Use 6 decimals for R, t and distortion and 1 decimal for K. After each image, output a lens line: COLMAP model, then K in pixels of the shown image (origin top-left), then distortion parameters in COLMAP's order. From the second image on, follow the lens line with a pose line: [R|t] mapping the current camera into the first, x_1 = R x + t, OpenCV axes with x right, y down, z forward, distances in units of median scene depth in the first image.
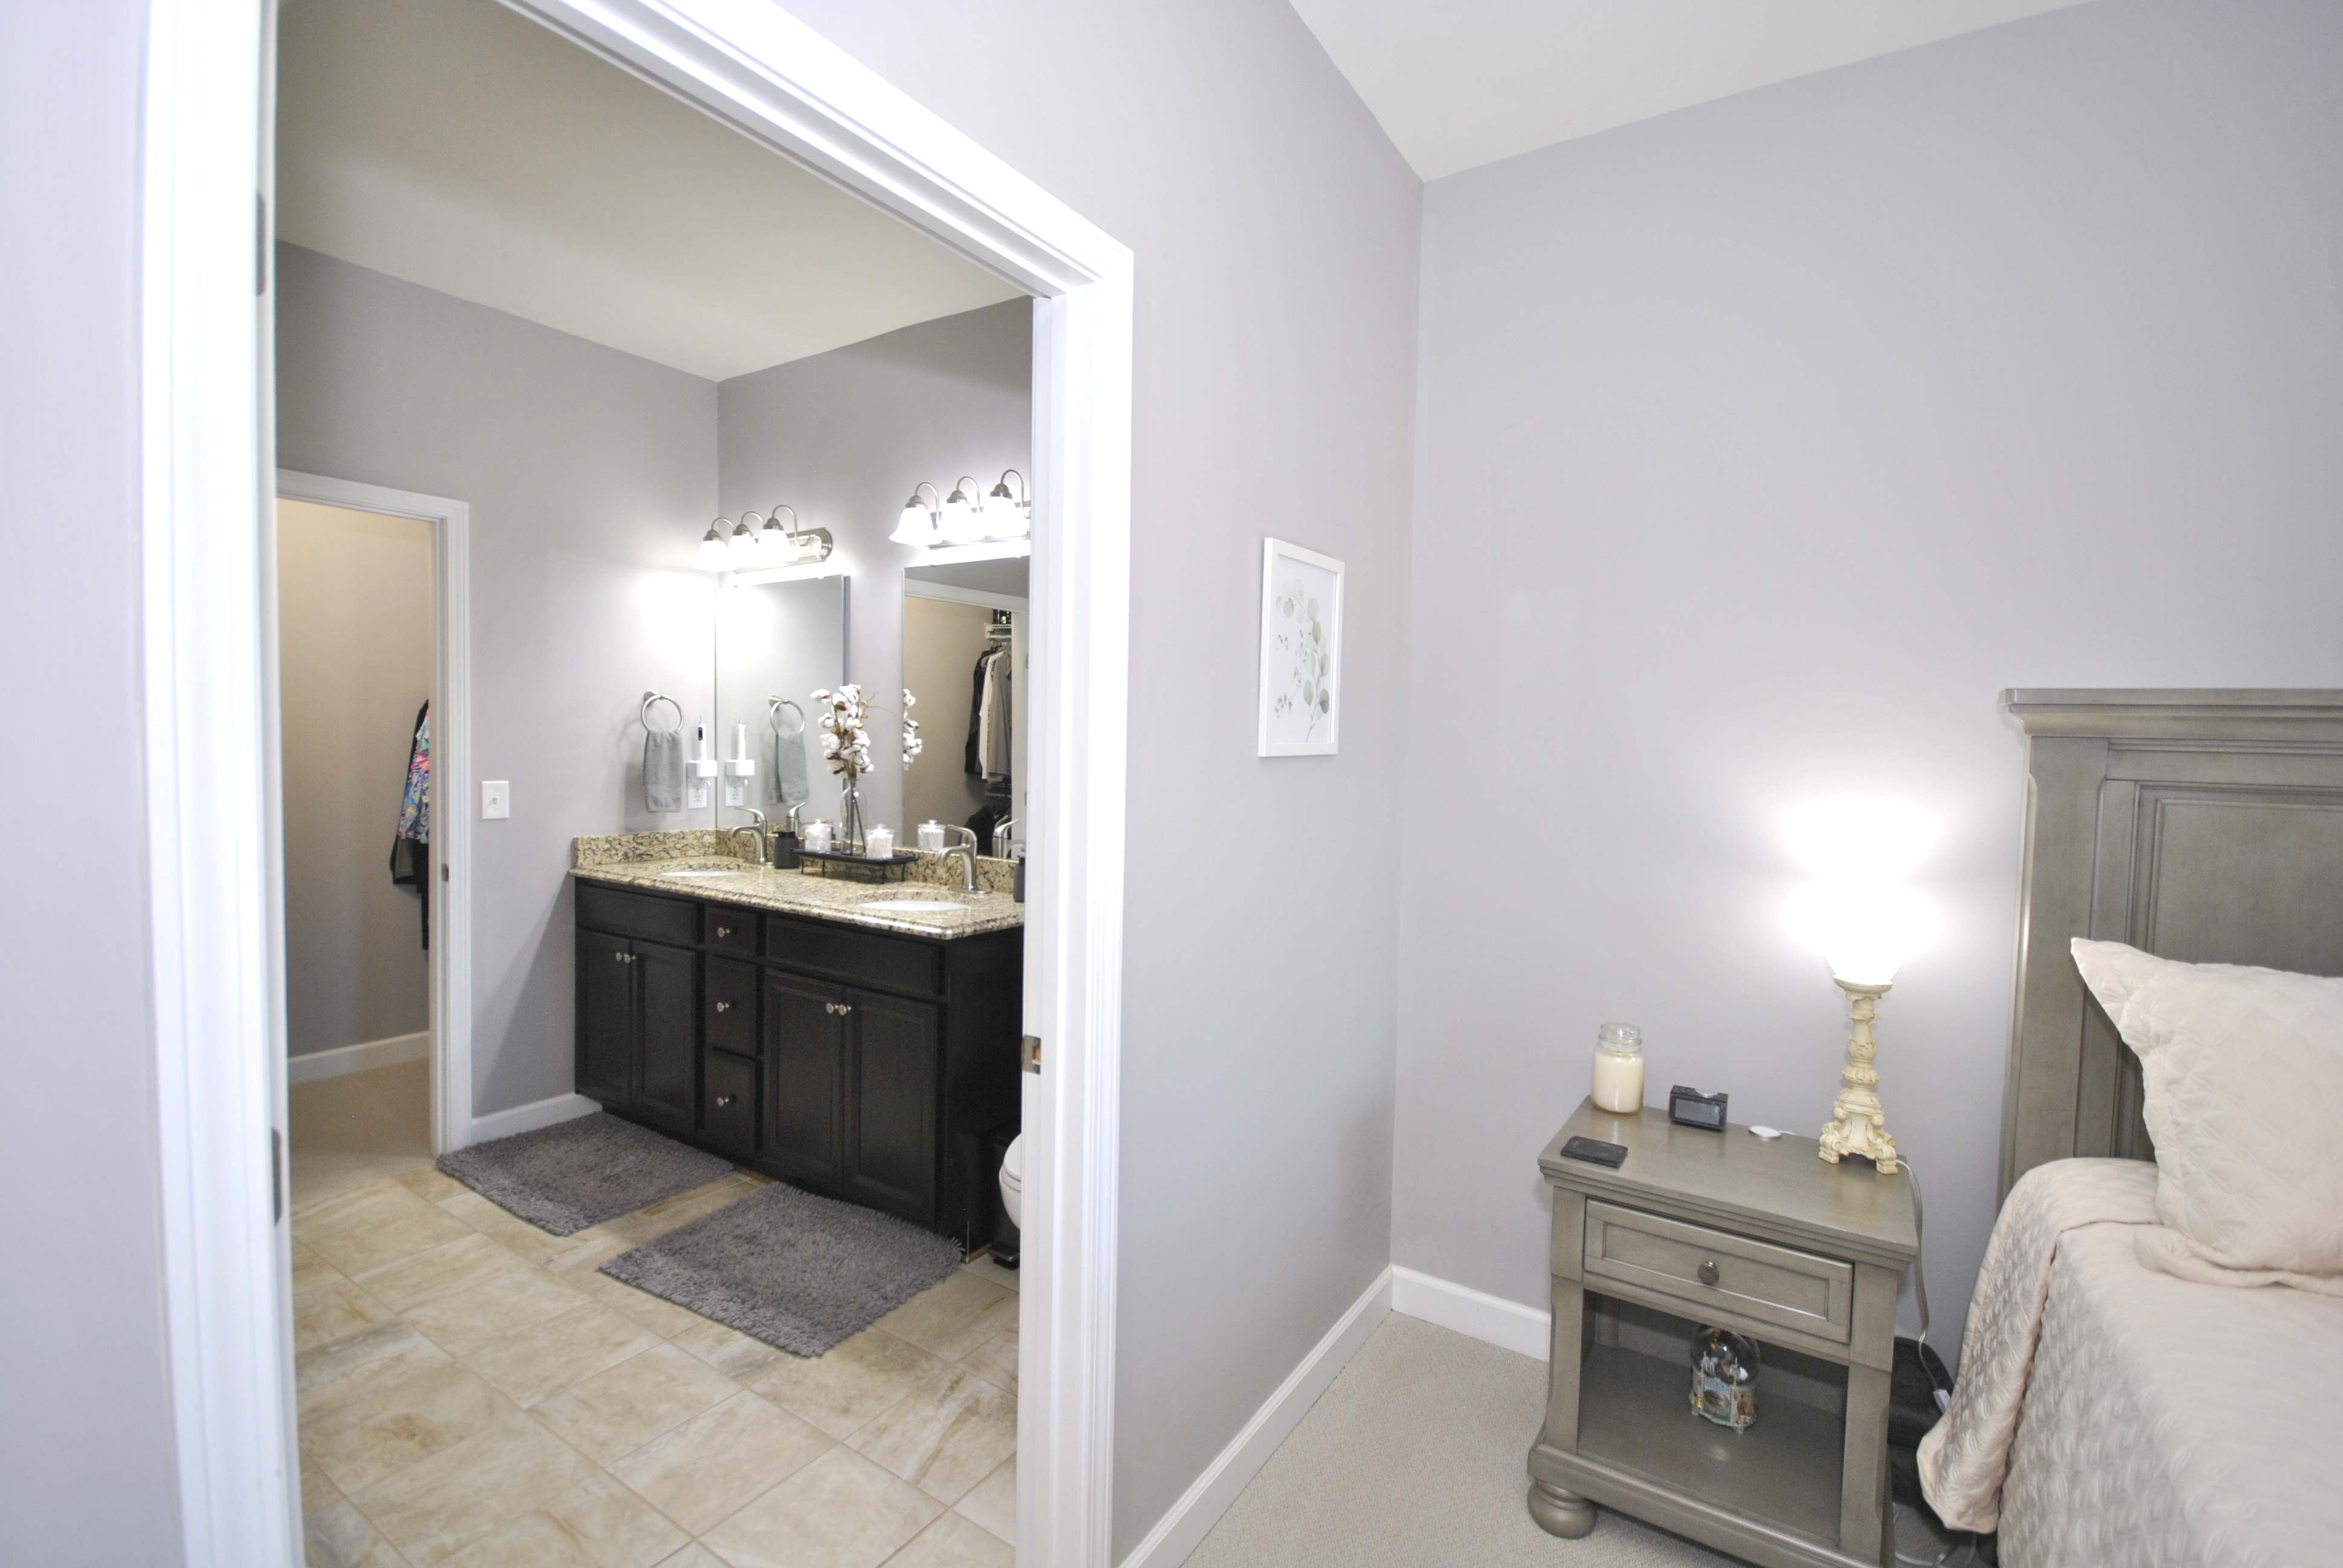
lens RADIAL K [[1039.5, 0, 1180.3], [0, 1039.5, 785.7], [0, 0, 1]] dist [0.007963, -0.001478]
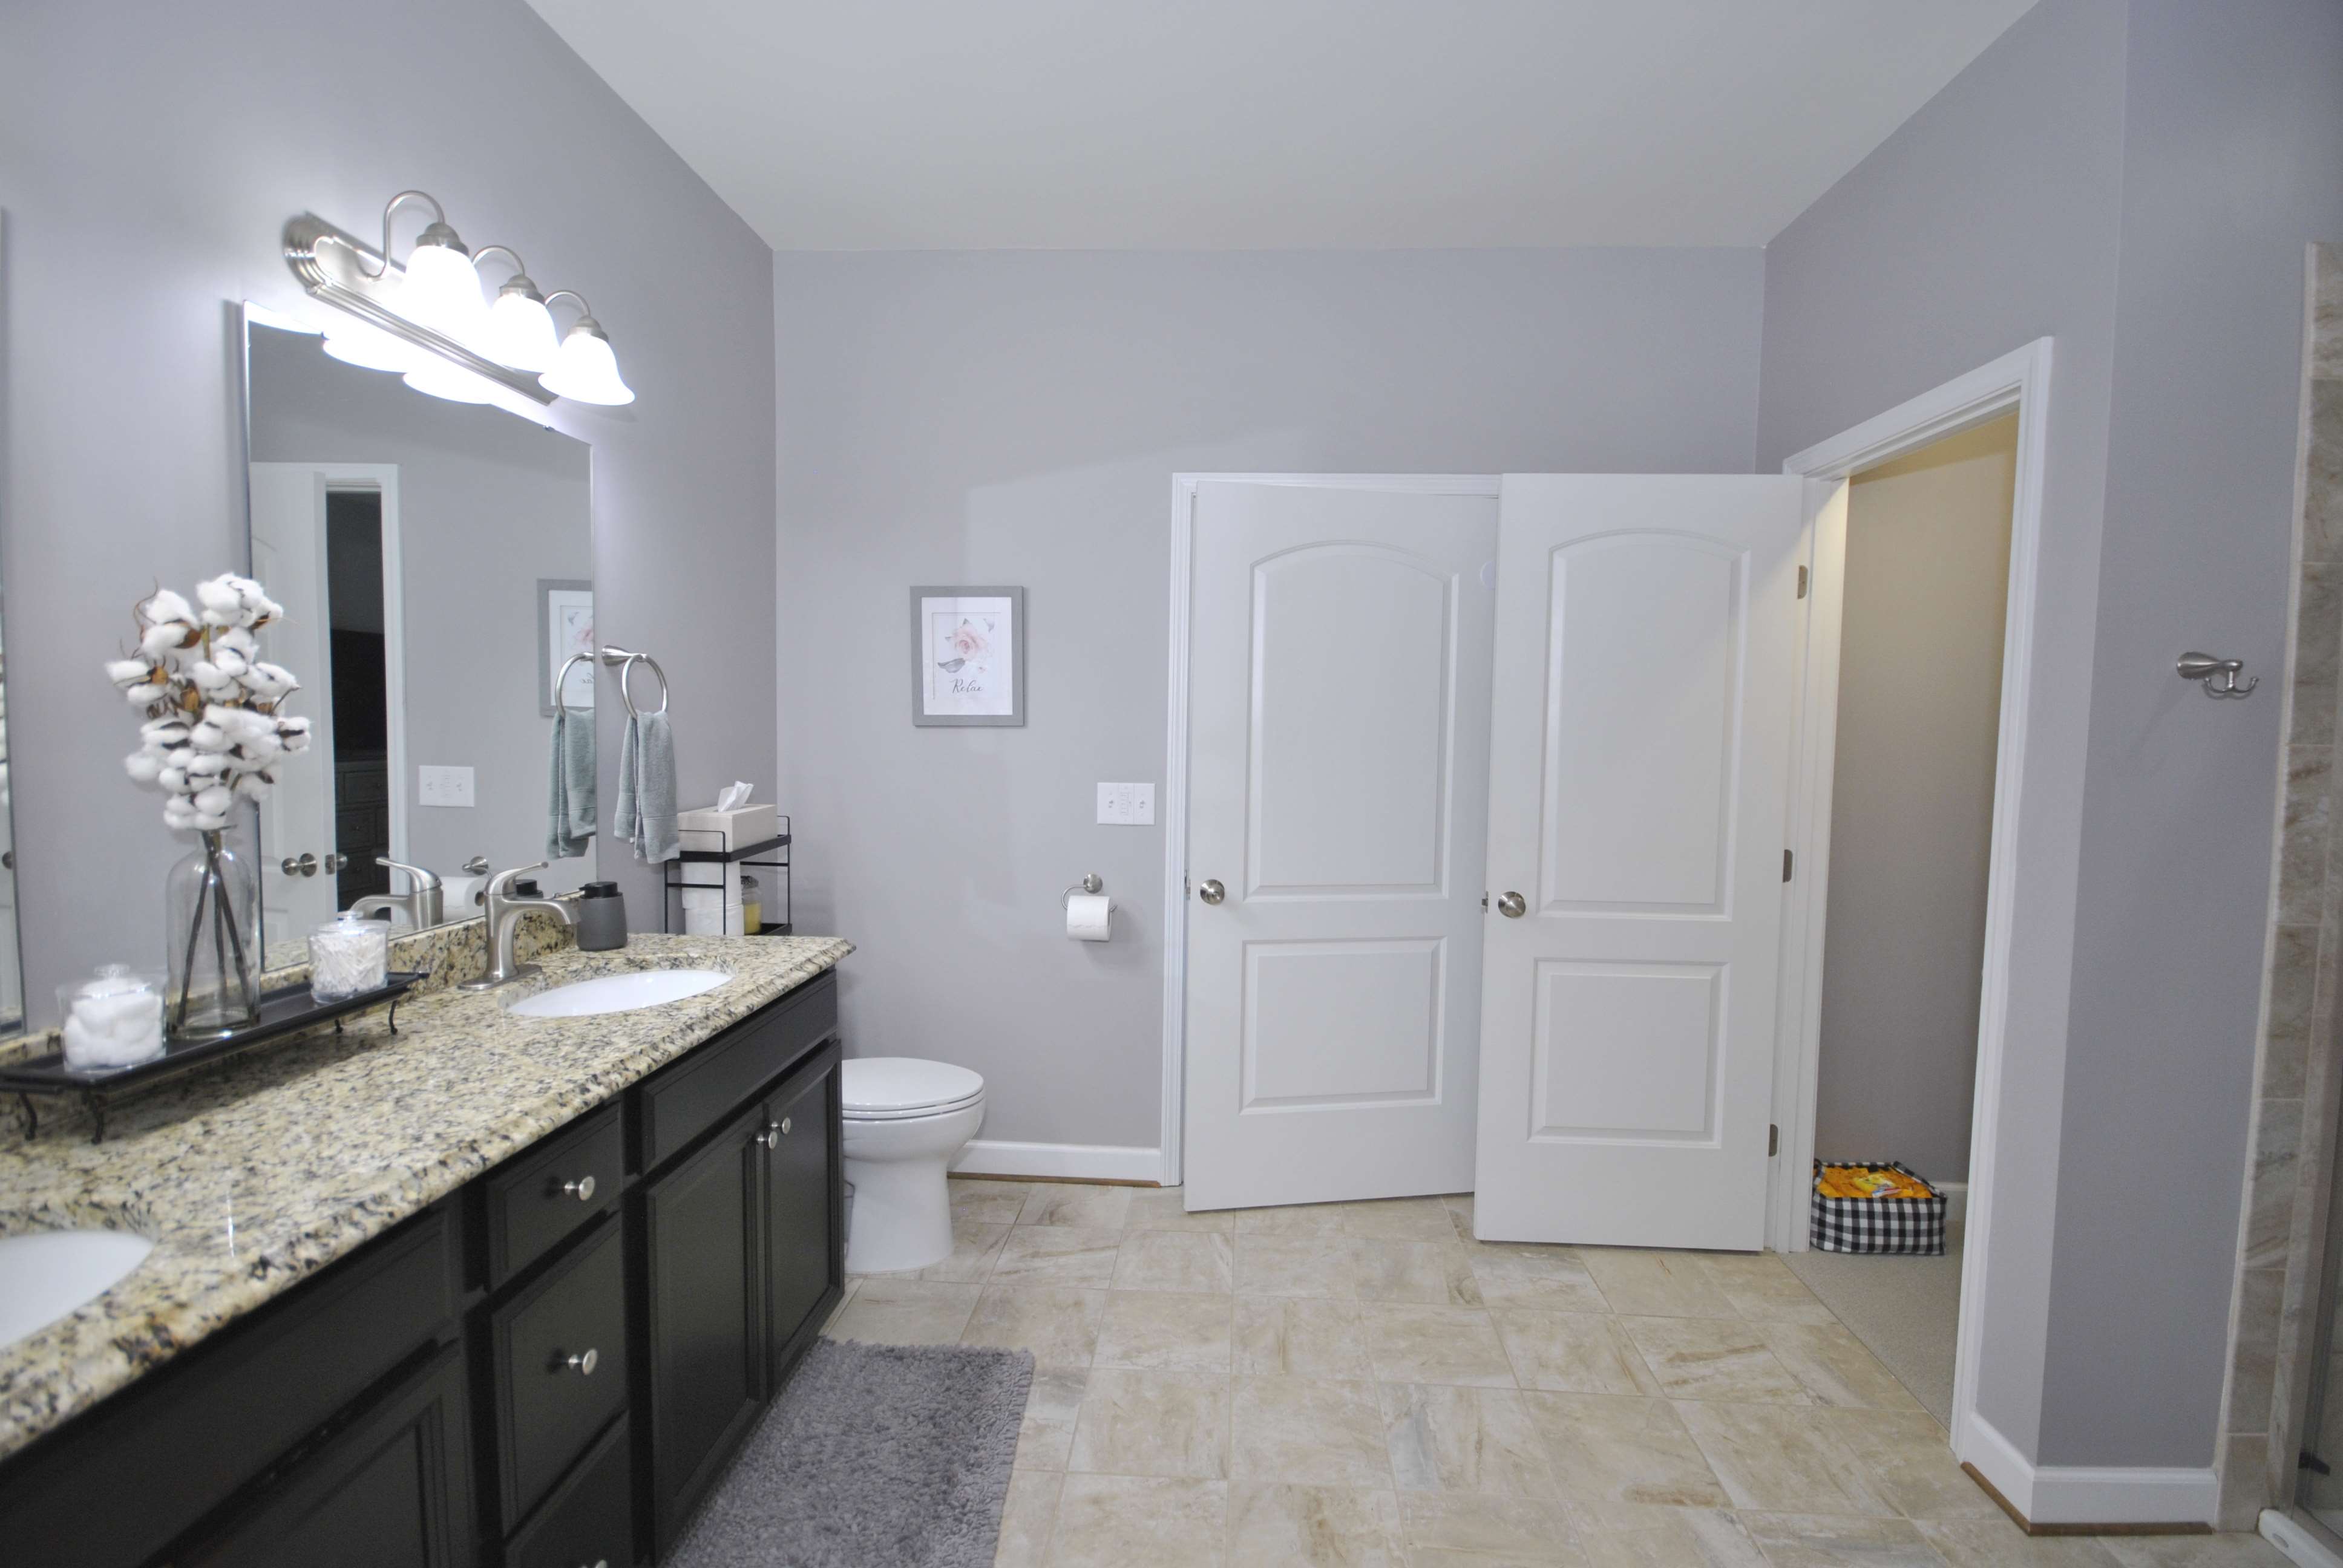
lens RADIAL K [[1039.5, 0, 1173.3], [0, 1039.5, 774.8], [0, 0, 1]] dist [0.007963, -0.001478]
pose [[-0.490219, -0.070851, 0.868715, -1.319058], [0.031397, 0.994608, 0.098836, -0.089462], [-0.871034, 0.075727, -0.485351, 1.409840]]
